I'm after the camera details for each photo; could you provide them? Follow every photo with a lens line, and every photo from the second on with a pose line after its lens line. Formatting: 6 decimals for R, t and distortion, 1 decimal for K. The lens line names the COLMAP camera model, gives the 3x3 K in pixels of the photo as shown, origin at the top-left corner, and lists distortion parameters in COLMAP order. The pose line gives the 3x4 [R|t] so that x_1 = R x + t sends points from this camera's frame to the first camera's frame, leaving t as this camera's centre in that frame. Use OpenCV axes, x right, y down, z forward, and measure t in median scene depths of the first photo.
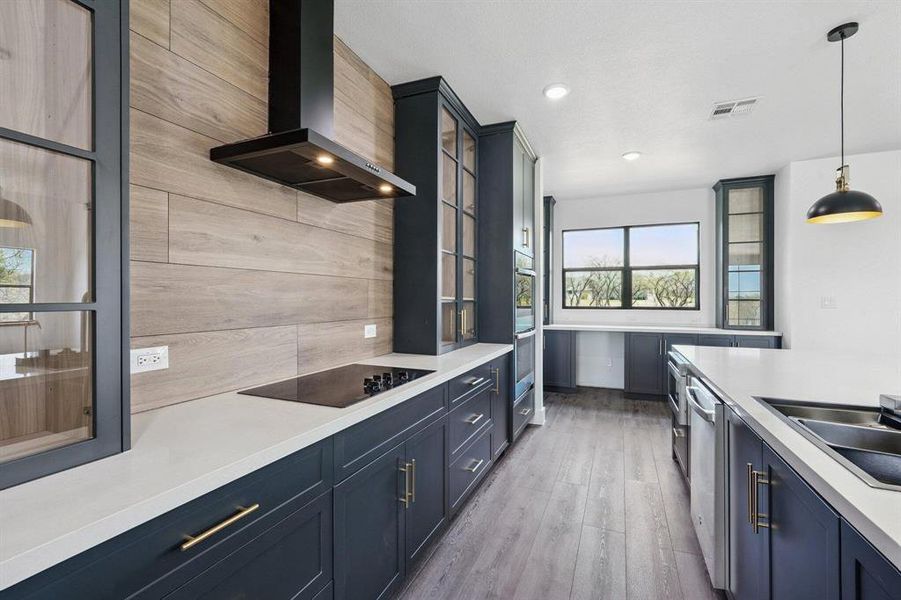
lens RADIAL K [[396.0, 0, 450.5], [0, 396.0, 300.0], [0, 0, 1]] dist [-0.003905, -0.000201]
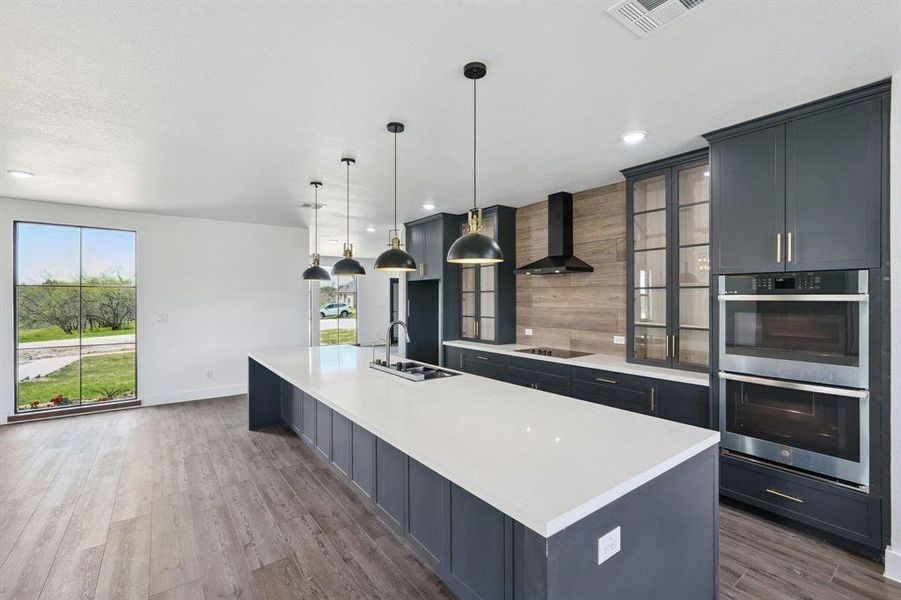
lens RADIAL K [[396.0, 0, 450.5], [0, 396.0, 300.0], [0, 0, 1]] dist [-0.003905, -0.000201]
pose [[-0.495463, -0.002606, -0.868625, 1.683063], [-0.006558, 0.999978, 0.000740, -0.091225], [0.868604, 0.006063, -0.495470, 1.268416]]
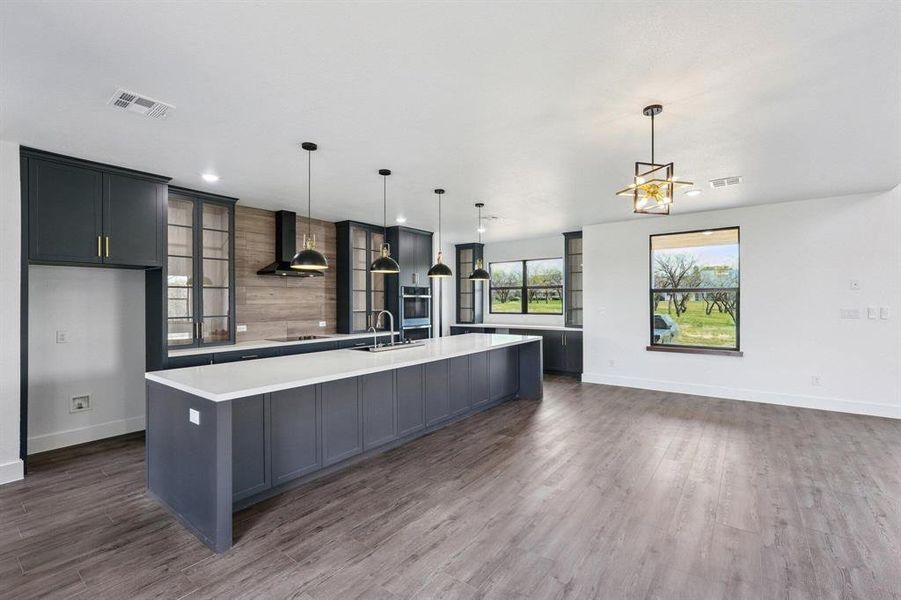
lens RADIAL K [[396.0, 0, 450.5], [0, 396.0, 300.0], [0, 0, 1]] dist [-0.003905, -0.000201]
pose [[0.971664, -0.009417, -0.236177, 1.262989], [0.007772, 0.999939, -0.007896, -0.051375], [0.236237, 0.005837, 0.971678, -1.348294]]
